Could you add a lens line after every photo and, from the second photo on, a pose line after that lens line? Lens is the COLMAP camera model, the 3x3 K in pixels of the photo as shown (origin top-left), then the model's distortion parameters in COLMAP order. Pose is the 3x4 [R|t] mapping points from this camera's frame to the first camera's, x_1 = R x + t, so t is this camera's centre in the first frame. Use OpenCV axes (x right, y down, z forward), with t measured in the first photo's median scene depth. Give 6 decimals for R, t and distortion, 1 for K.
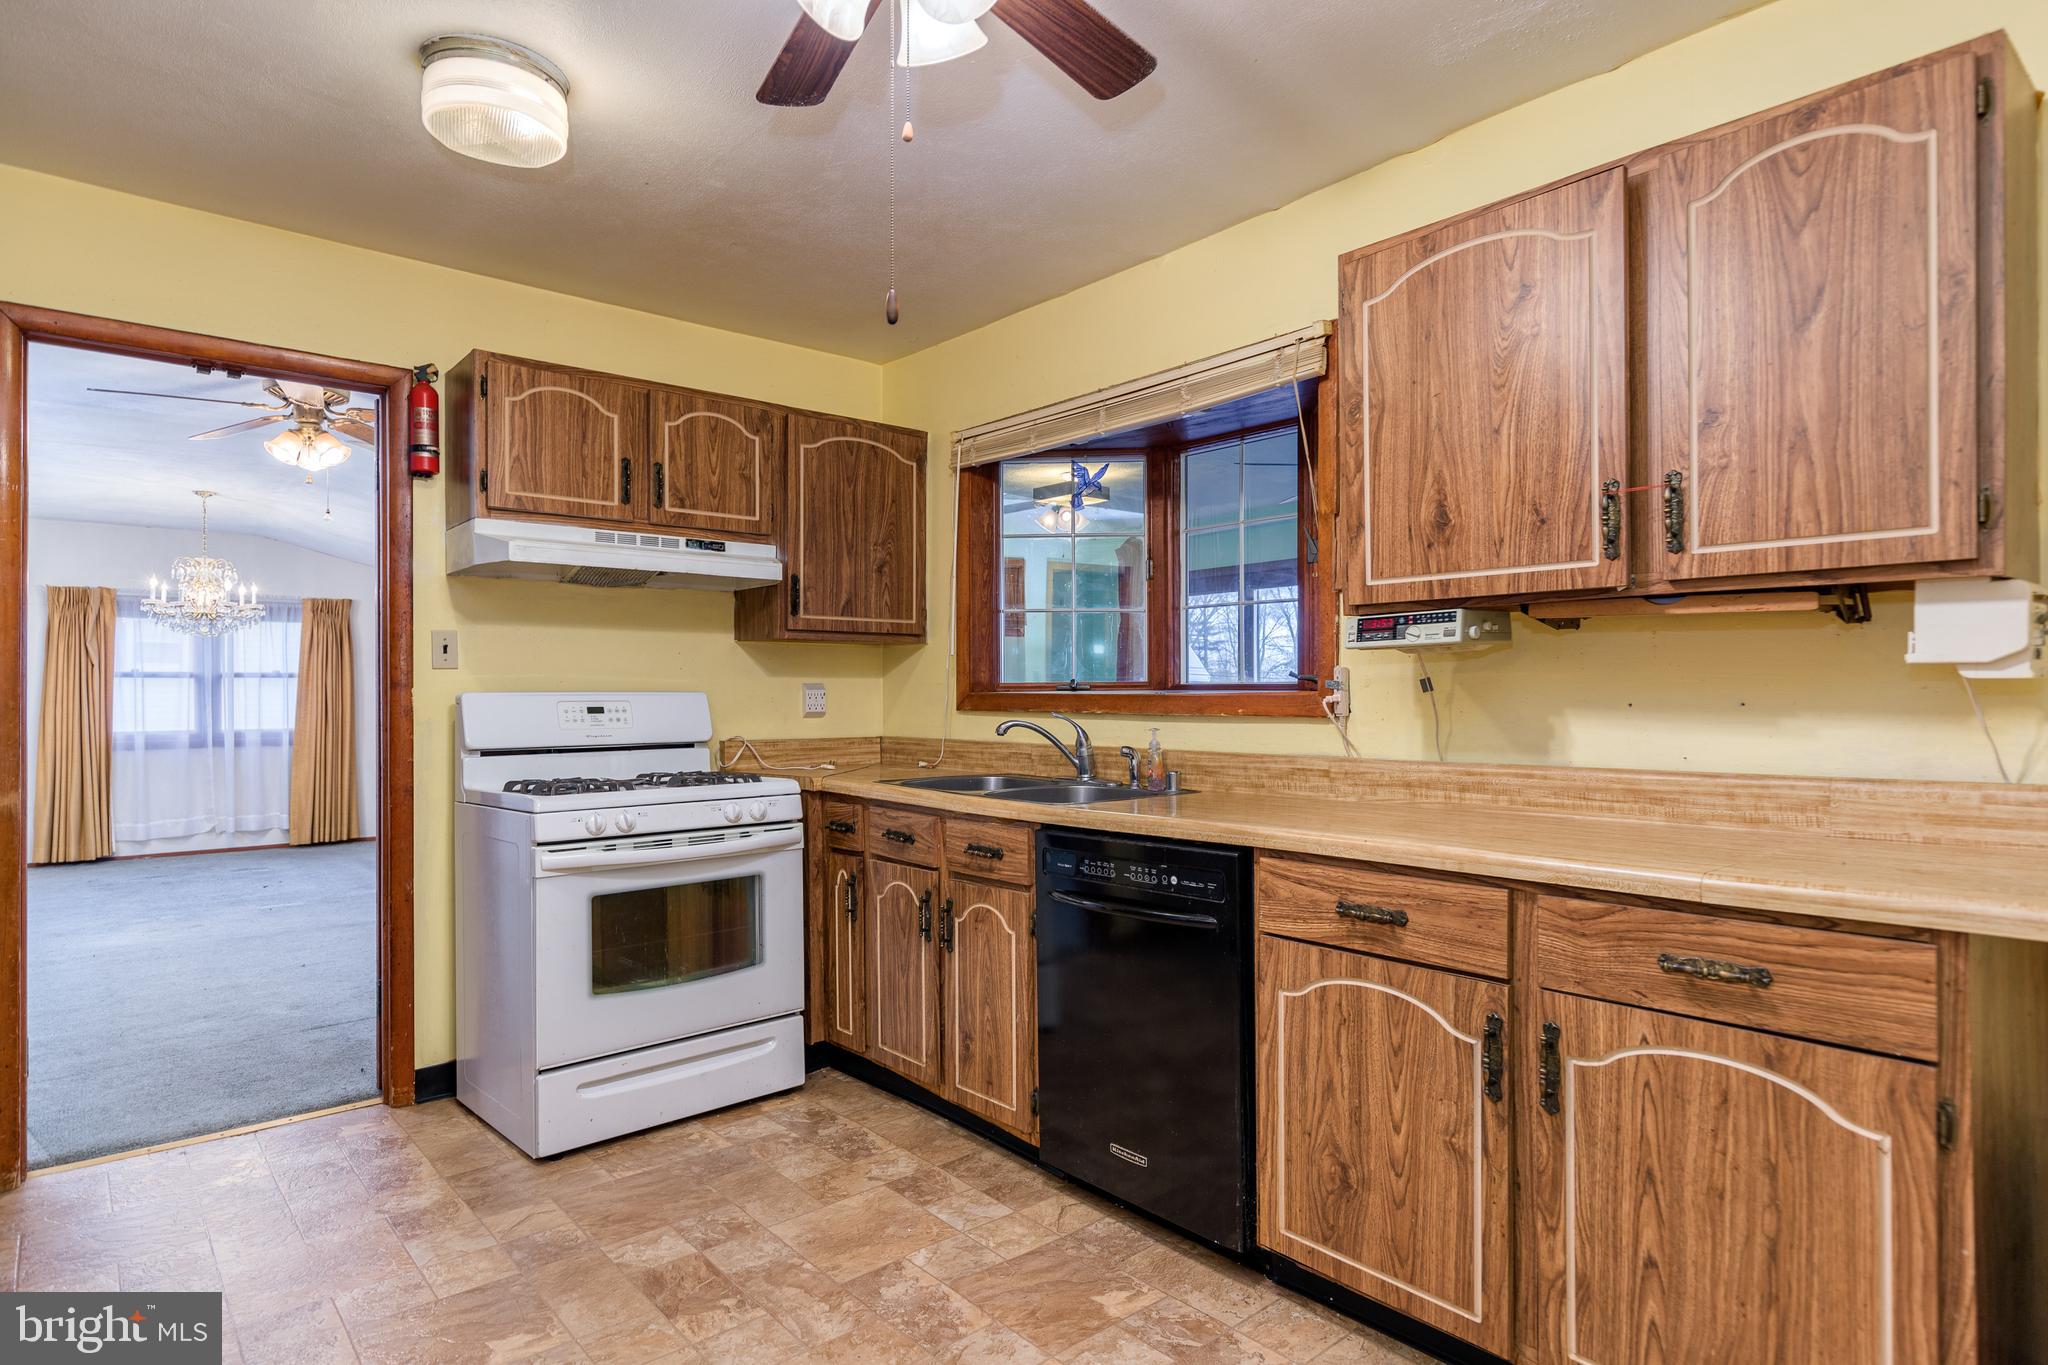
lens RADIAL K [[1118.5, 0, 1027.8], [0, 1118.5, 689.1], [0, 0, 1]] dist [0.006749, -0.000340]
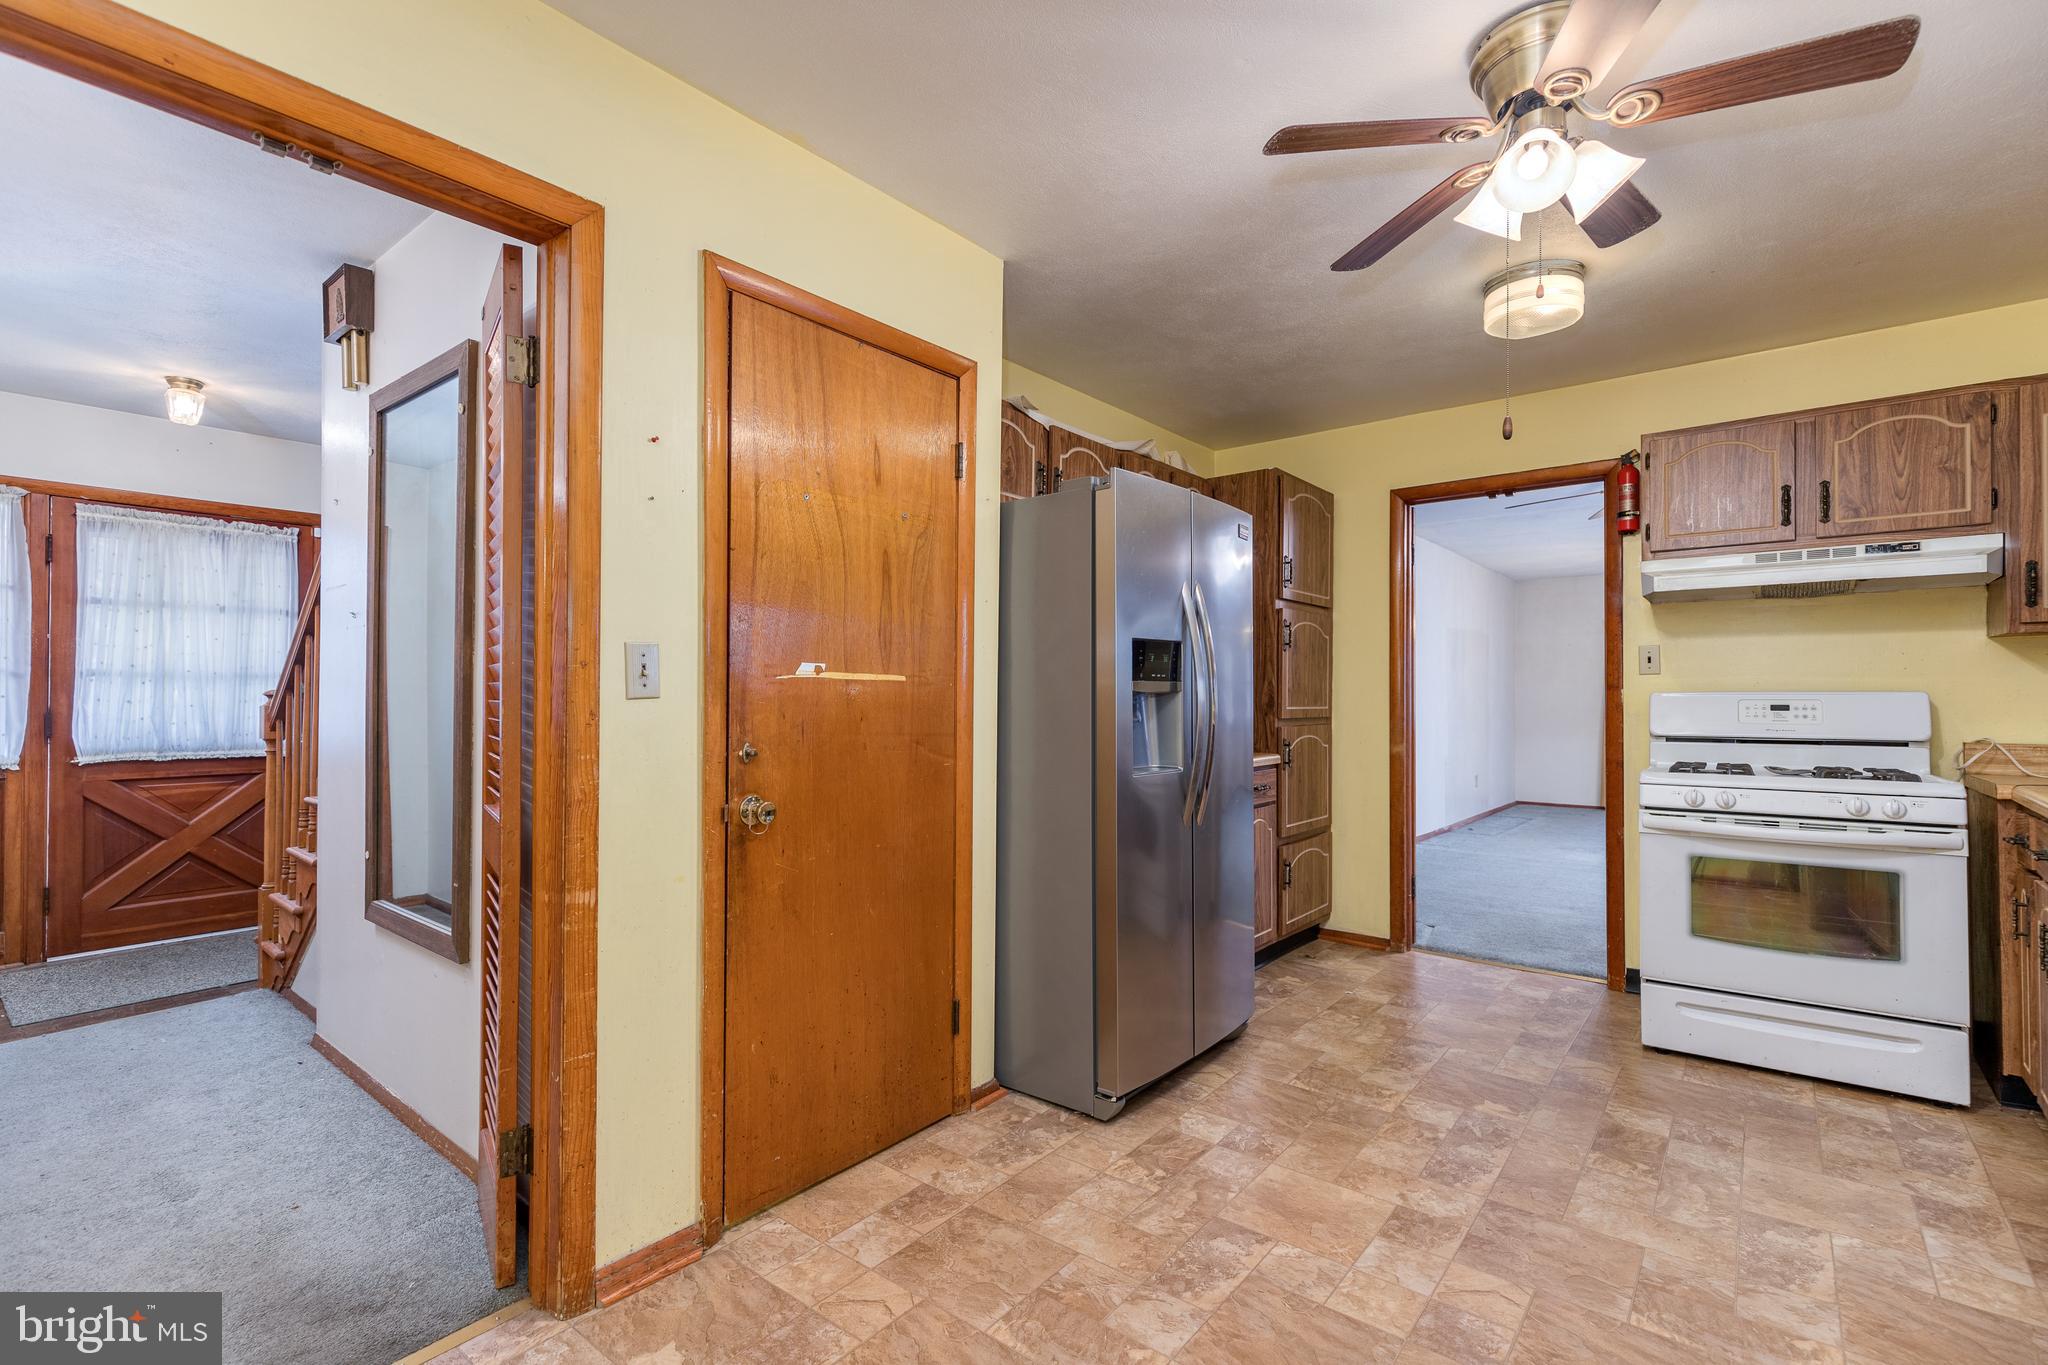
lens RADIAL K [[923.9, 0, 1026.8], [0, 923.9, 690.1], [0, 0, 1]] dist [0.008388, -0.000495]
pose [[0.179041, -0.003643, -0.983835, 0.582691], [0.004328, 0.999986, -0.002915, 0.000298], [0.983832, -0.003736, 0.179055, 0.103279]]
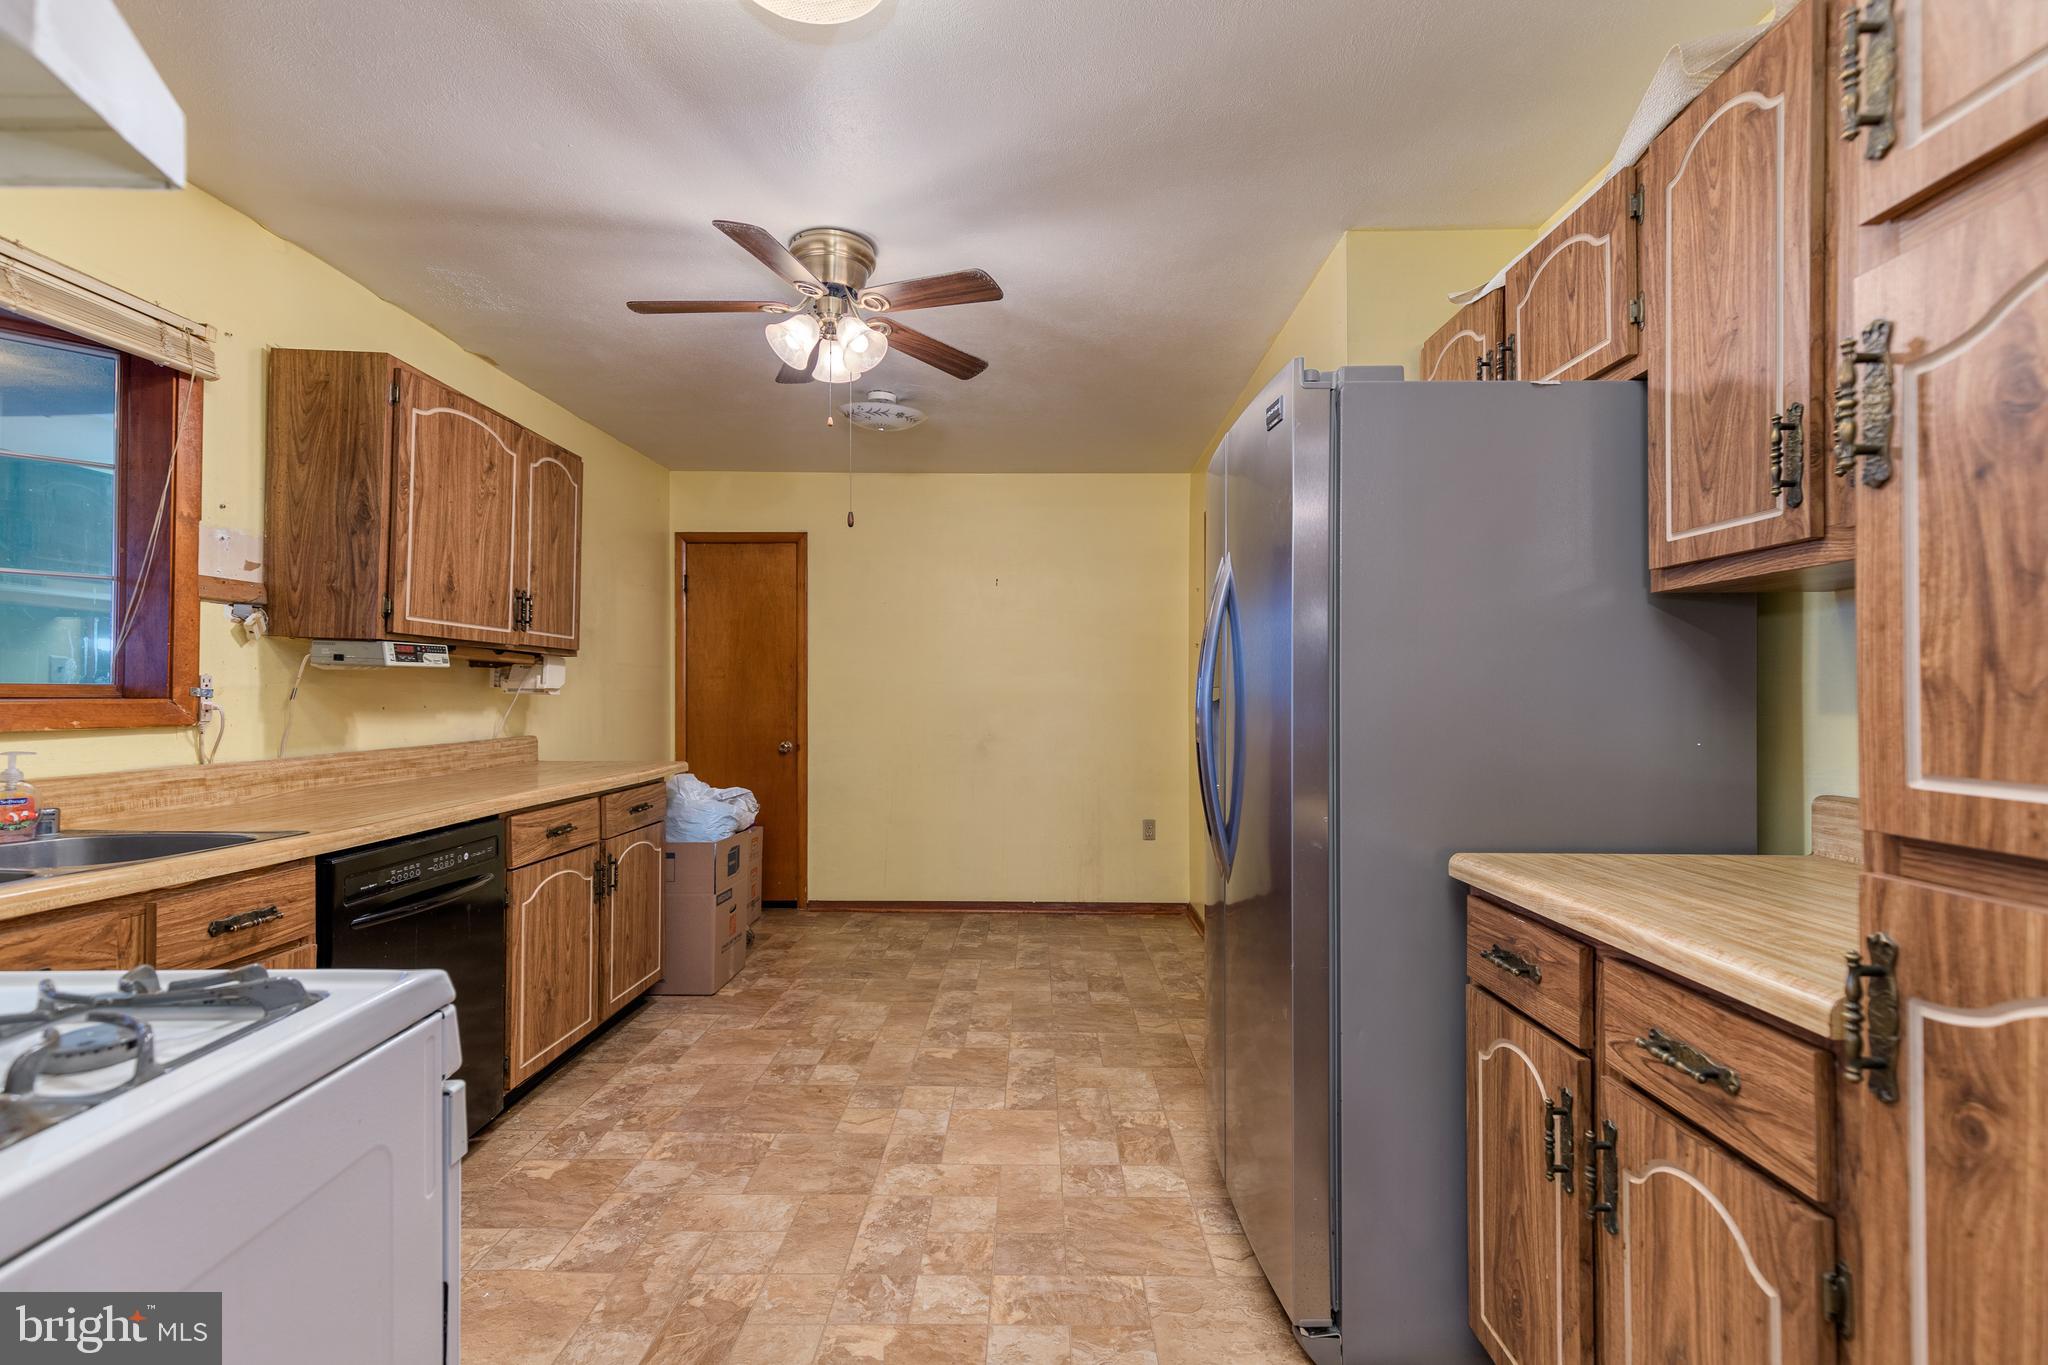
lens RADIAL K [[923.9, 0, 1032.1], [0, 923.9, 690.4], [0, 0, 1]] dist [0.008388, -0.000495]
pose [[-0.752595, 0.005367, 0.658462, -0.932375], [-0.003762, 0.999915, -0.012450, 0.001975], [-0.658473, -0.011847, -0.752511, 1.275911]]
